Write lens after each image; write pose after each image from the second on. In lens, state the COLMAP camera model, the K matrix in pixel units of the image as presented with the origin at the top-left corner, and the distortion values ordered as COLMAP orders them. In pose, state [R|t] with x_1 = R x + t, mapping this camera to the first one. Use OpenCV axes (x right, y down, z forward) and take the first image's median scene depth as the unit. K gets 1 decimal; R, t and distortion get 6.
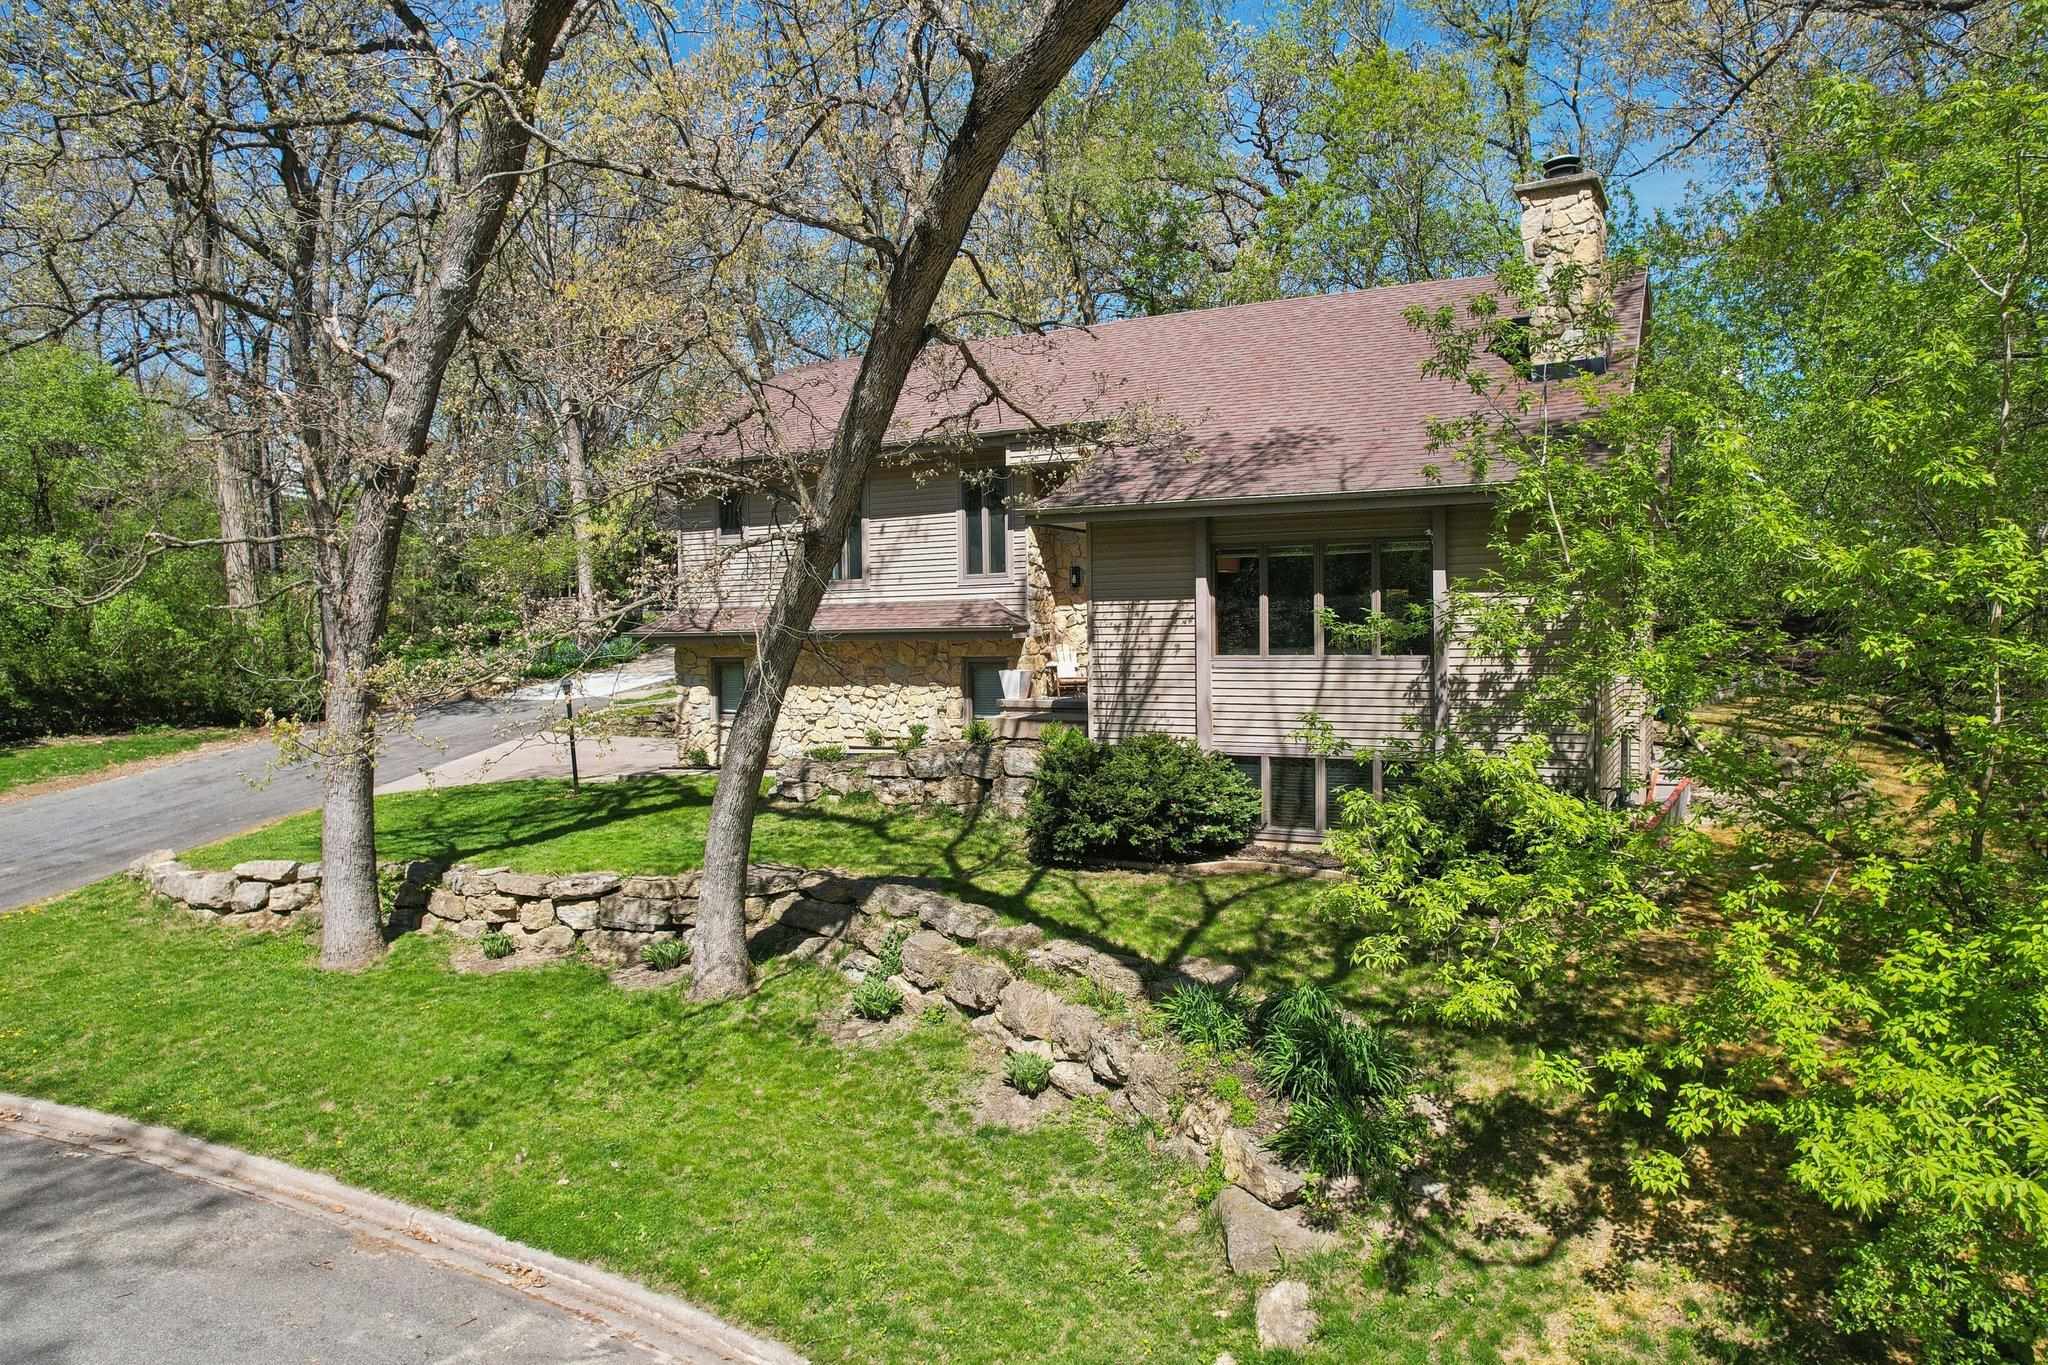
lens RADIAL K [[1313.7, 0, 1026.7], [0, 1313.7, 675.4], [0, 0, 1]] dist [-0.067257, 0.052994]
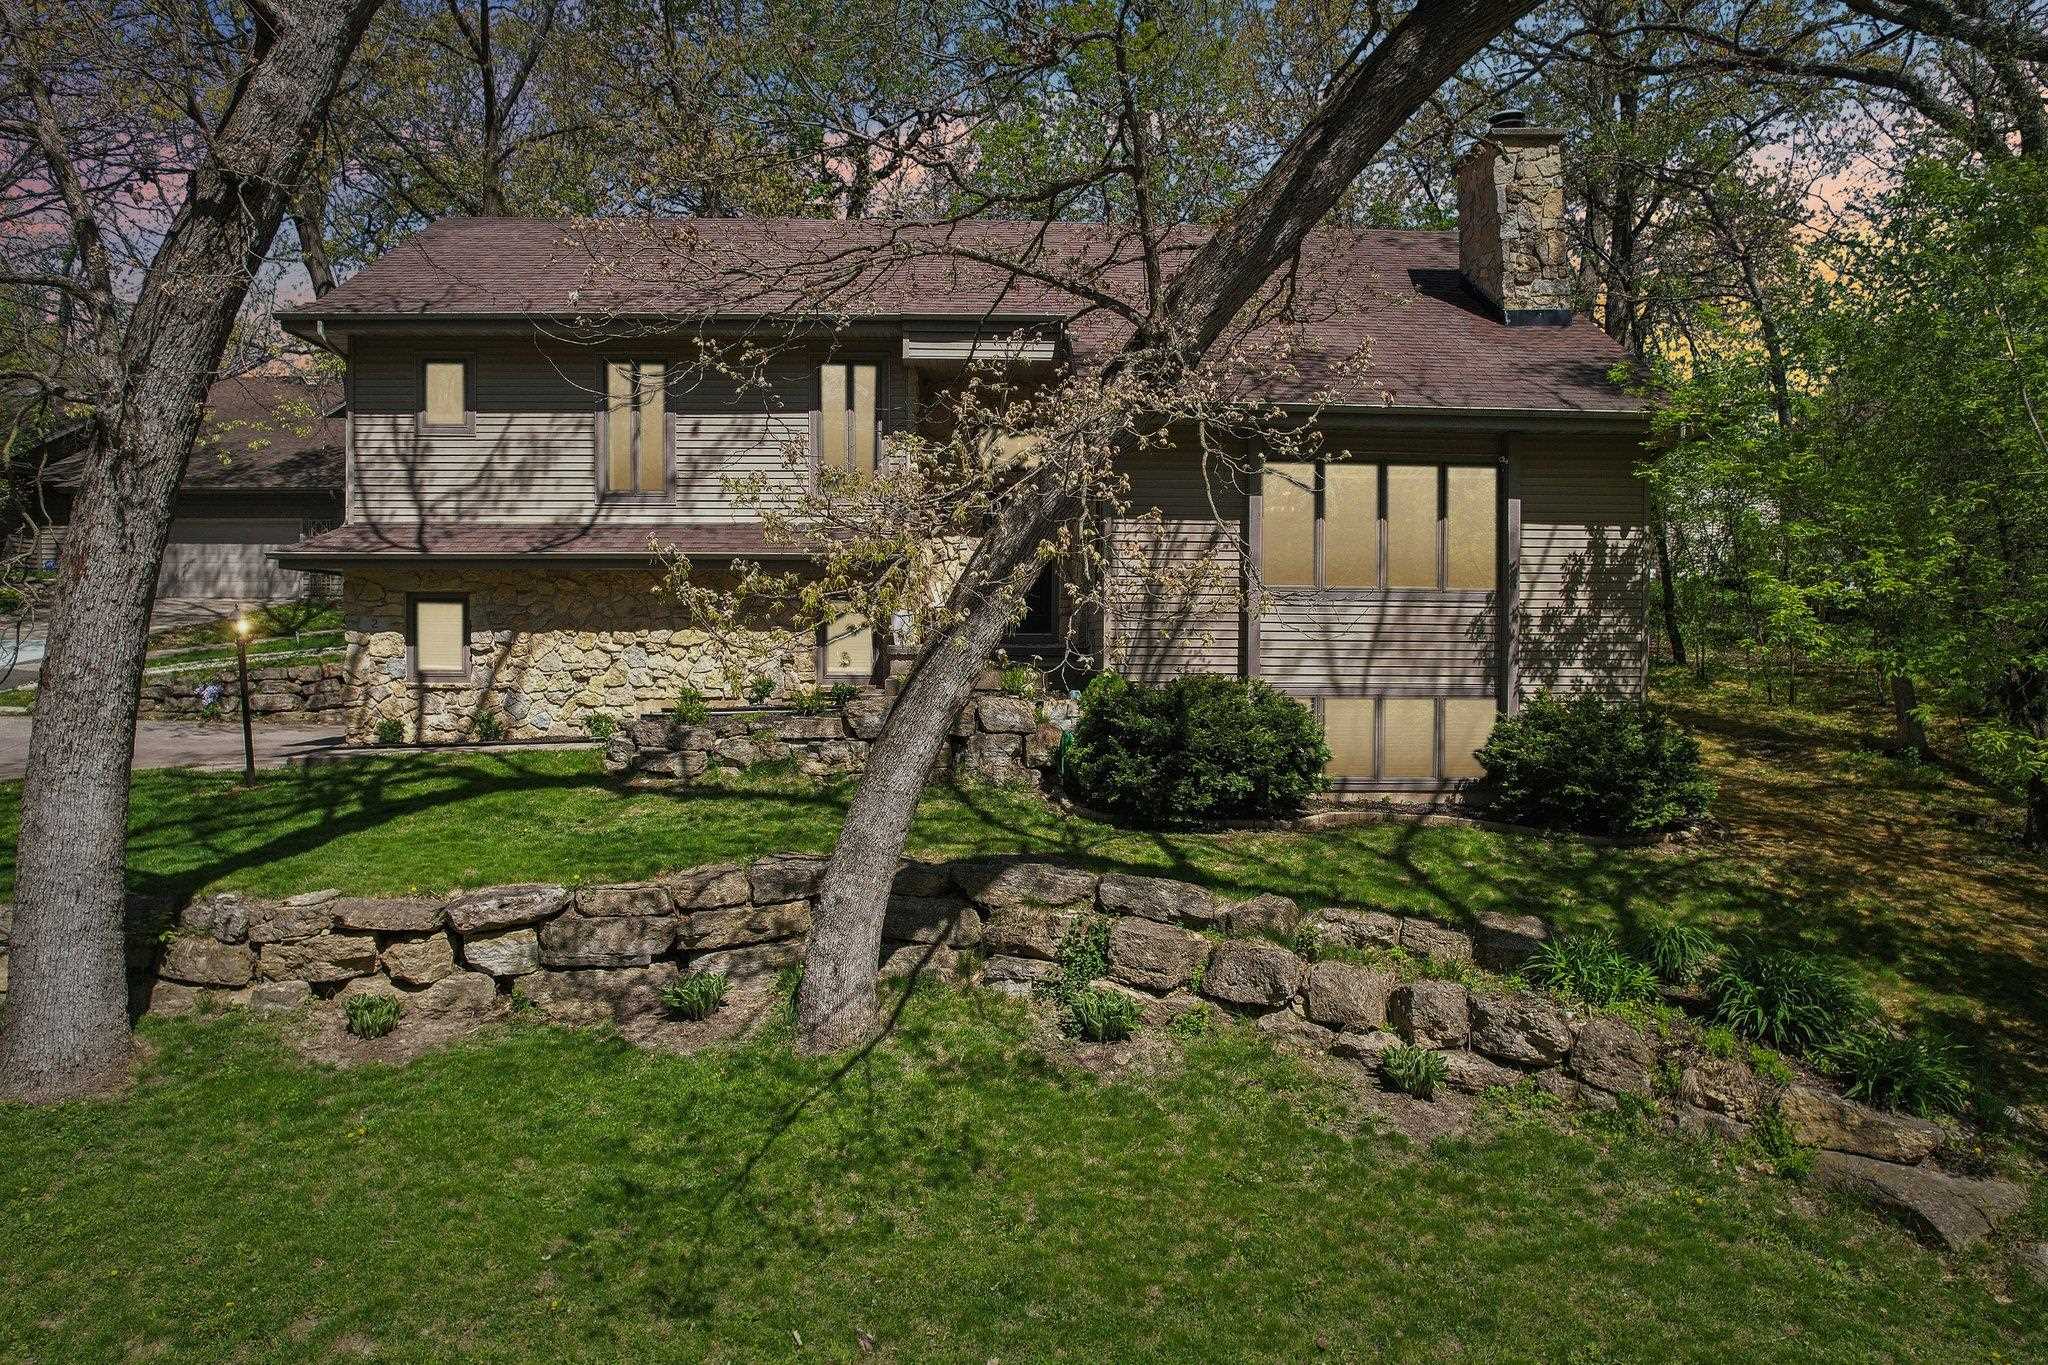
lens RADIAL K [[1313.7, 0, 1026.3], [0, 1313.7, 684.1], [0, 0, 1]] dist [-0.067257, 0.052994]
pose [[0.866477, 0.000397, 0.499217, -0.442287], [-0.002152, 0.999993, 0.002940, 0.049928], [-0.499213, -0.003621, 0.866472, 0.321264]]
